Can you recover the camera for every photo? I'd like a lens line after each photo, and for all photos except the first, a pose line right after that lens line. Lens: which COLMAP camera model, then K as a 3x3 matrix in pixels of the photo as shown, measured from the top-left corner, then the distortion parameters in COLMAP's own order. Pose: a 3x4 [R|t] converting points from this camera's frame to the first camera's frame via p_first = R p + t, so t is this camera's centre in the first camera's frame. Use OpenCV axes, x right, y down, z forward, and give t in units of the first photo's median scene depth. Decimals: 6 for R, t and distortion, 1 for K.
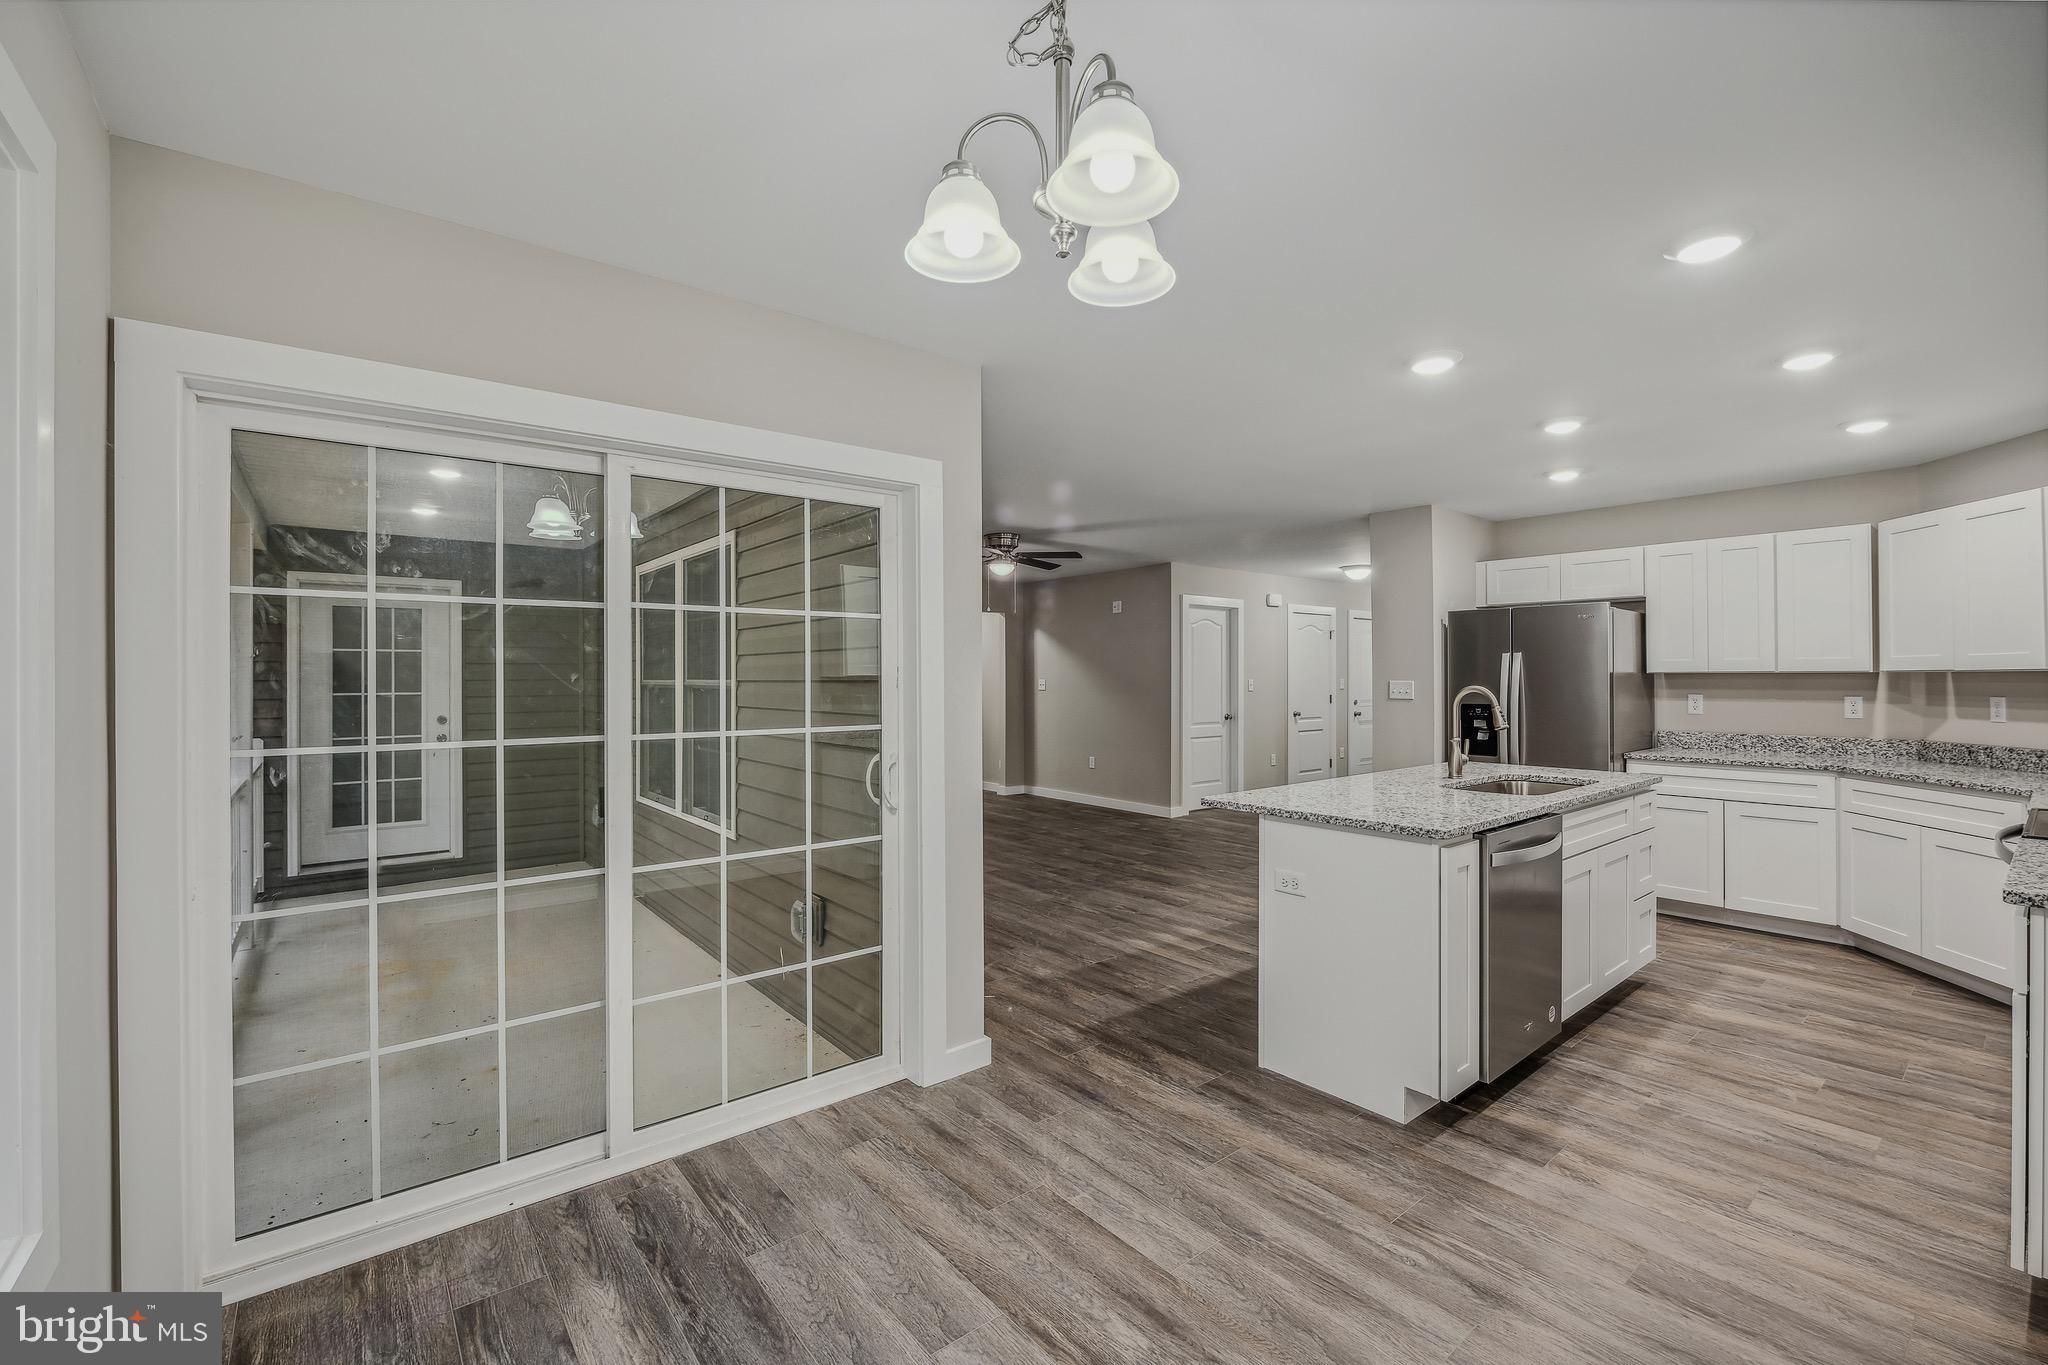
lens RADIAL K [[869.7, 0, 1024.0], [0, 869.7, 682.5], [0, 0, 1]] dist [0.003847, -0.004218]
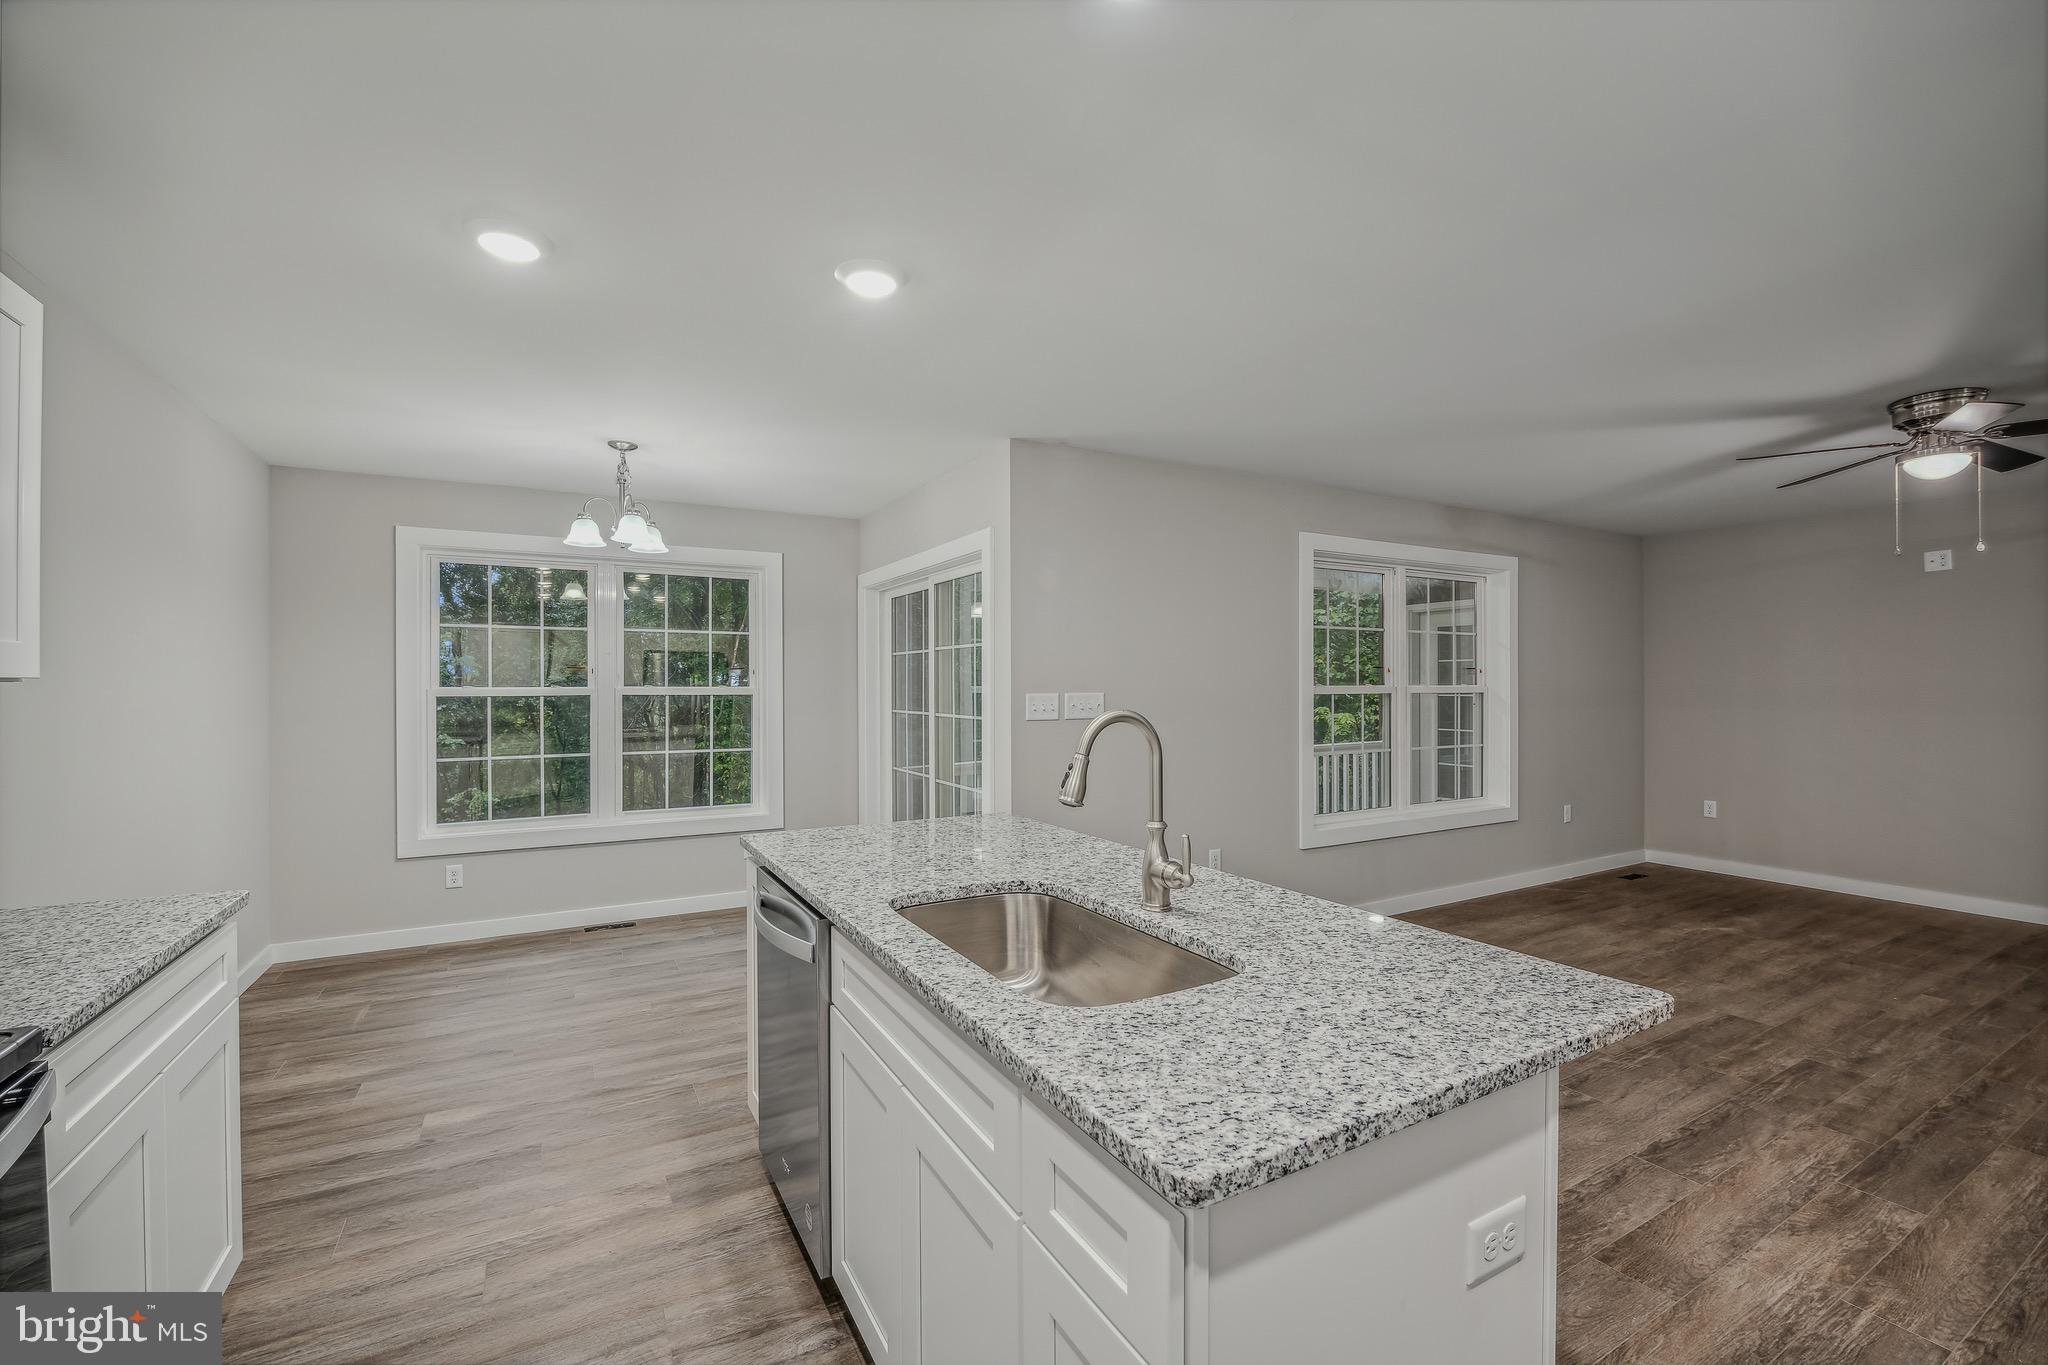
lens RADIAL K [[849.3, 0, 1044.4], [0, 849.3, 680.7], [0, 0, 1]] dist [-0.021182, 0.000430]
pose [[-0.156676, -0.001240, -0.987649, 0.876777], [-0.004133, 0.999991, -0.000600, -0.009030], [0.987641, 0.003988, -0.156680, 0.934421]]
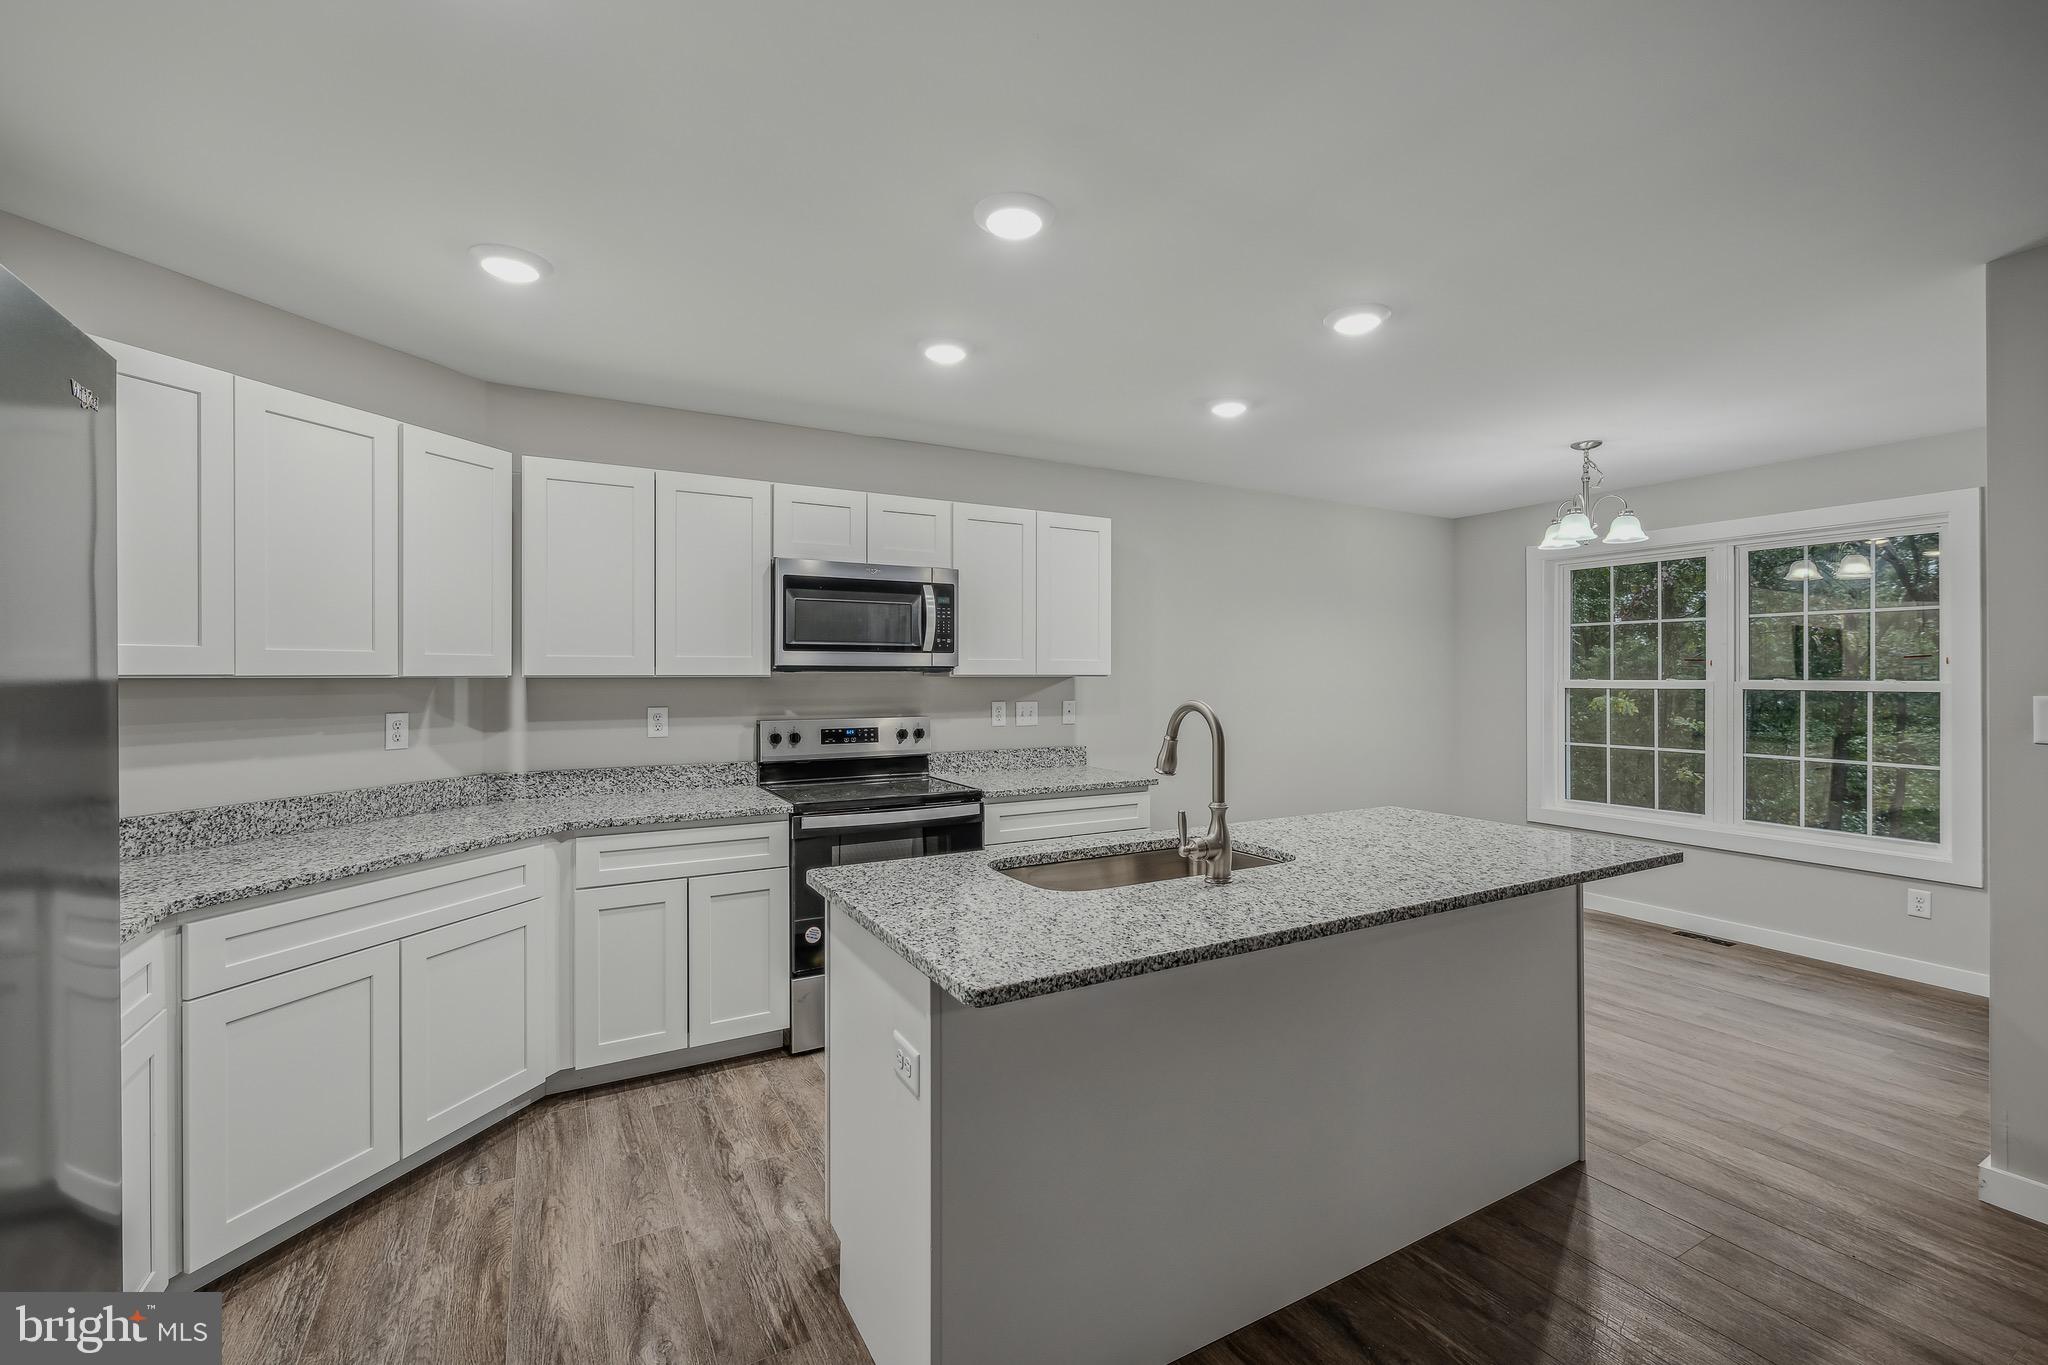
lens RADIAL K [[872.4, 0, 1035.9], [0, 872.4, 670.6], [0, 0, 1]] dist [0.002357, 0.000131]
pose [[-0.986995, 0.003875, 0.160703, 0.479524], [0.003674, 0.999992, -0.001548, -0.012775], [-0.160708, -0.000937, -0.987002, 1.411123]]
